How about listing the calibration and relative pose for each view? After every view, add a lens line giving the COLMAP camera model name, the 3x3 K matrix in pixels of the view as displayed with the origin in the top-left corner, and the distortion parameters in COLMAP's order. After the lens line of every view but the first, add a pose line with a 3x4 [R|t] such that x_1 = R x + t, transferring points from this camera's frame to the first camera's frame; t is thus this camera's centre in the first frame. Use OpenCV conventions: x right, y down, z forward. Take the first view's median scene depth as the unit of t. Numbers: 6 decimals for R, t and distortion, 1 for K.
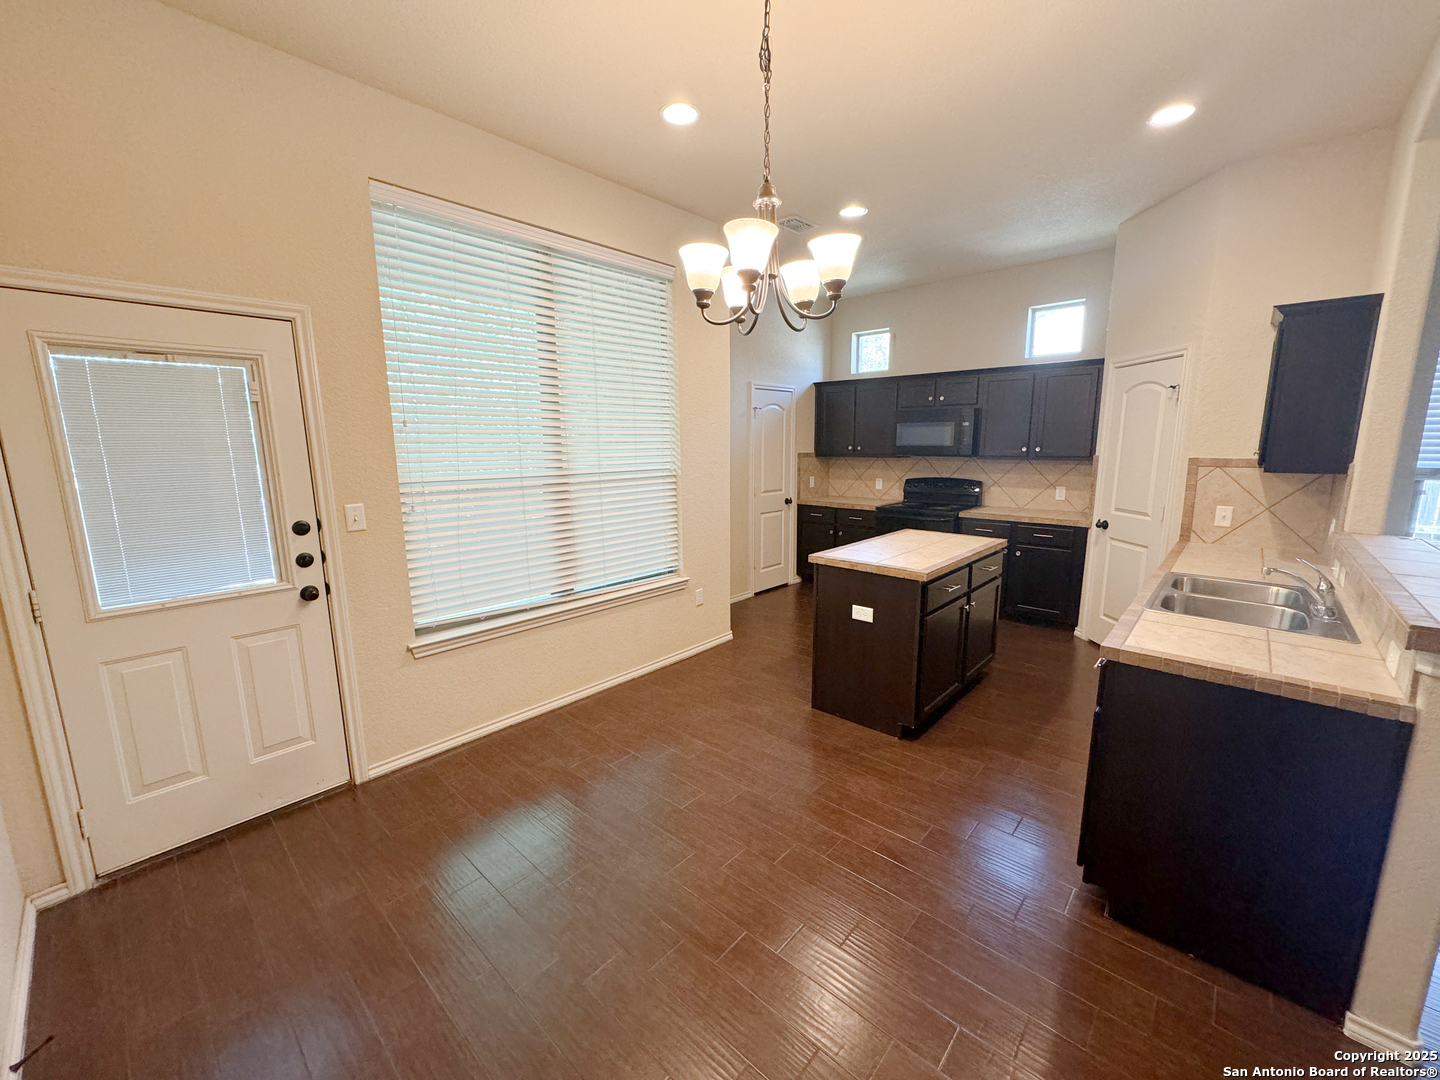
lens RADIAL K [[573.6, 0, 715.5], [0, 573.6, 538.6], [0, 0, 1]] dist [-0.001193, -0.000237]
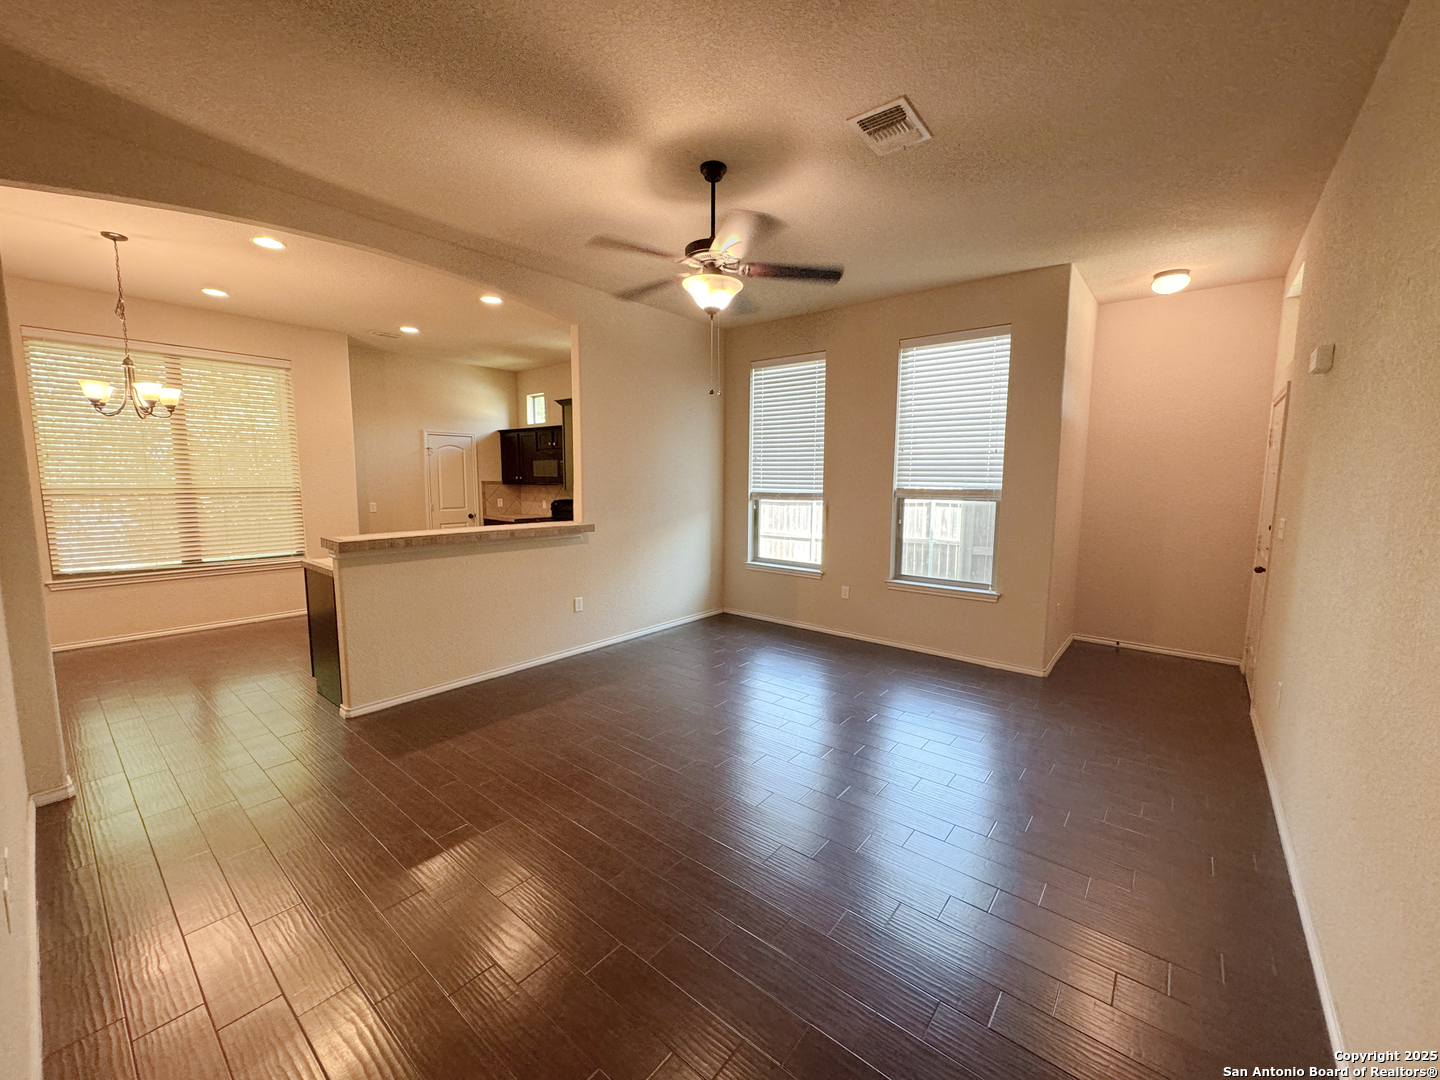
lens RADIAL K [[573.6, 0, 718.6], [0, 573.6, 535.7], [0, 0, 1]] dist [-0.001193, -0.000237]
pose [[0.998215, 0.010295, 0.058825, 0.737597], [-0.006346, 0.997737, -0.066935, 0.079936], [-0.059381, 0.066443, 0.996022, -0.448249]]
